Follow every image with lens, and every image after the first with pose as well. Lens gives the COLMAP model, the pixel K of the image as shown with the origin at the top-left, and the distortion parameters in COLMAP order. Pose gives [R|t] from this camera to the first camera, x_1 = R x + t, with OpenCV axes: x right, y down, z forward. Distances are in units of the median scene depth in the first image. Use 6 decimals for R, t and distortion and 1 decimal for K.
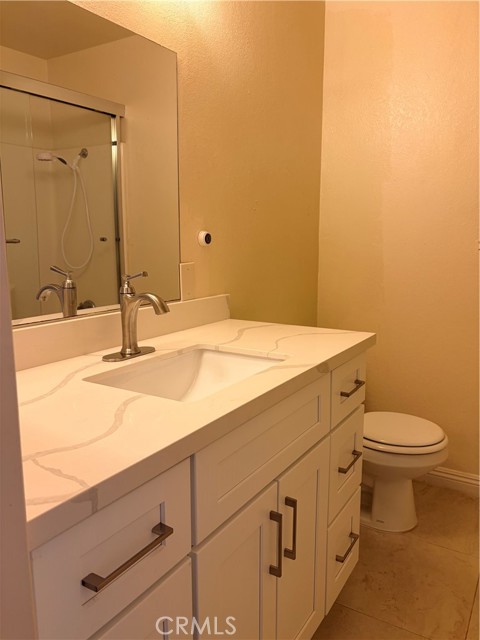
lens RADIAL K [[493.5, 0, 242.6], [0, 493.5, 321.3], [0, 0, 1]] dist [0.043956, -0.029654]
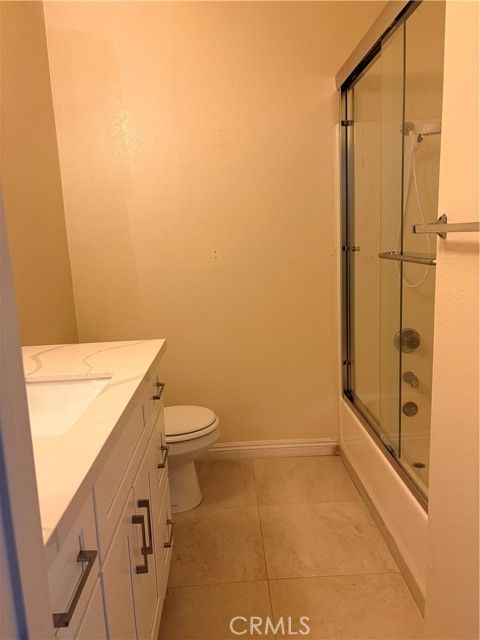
lens RADIAL K [[493.5, 0, 239.7], [0, 493.5, 326.3], [0, 0, 1]] dist [0.043956, -0.029654]
pose [[0.832420, -0.136400, 0.537096, -0.149491], [0.135215, 0.989933, 0.041837, -0.023089], [-0.537396, 0.037798, 0.842483, -0.030434]]
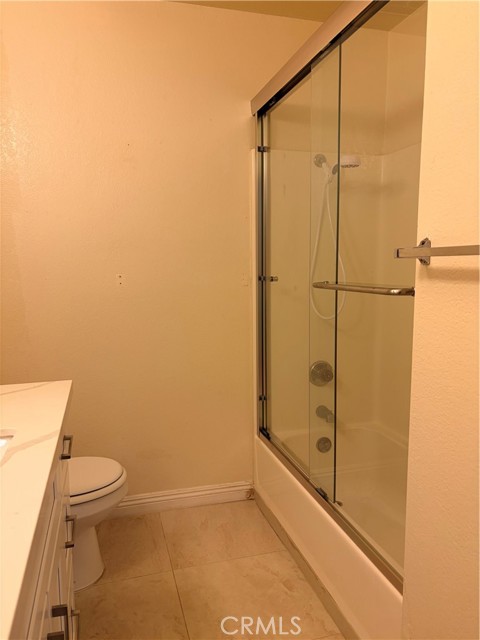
lens RADIAL K [[493.5, 0, 240.8], [0, 493.5, 323.4], [0, 0, 1]] dist [0.043956, -0.029654]
pose [[0.674018, -0.095001, 0.732581, -0.144298], [0.132080, 0.991214, 0.007018, -0.035610], [-0.726812, 0.092029, 0.680644, 0.110476]]
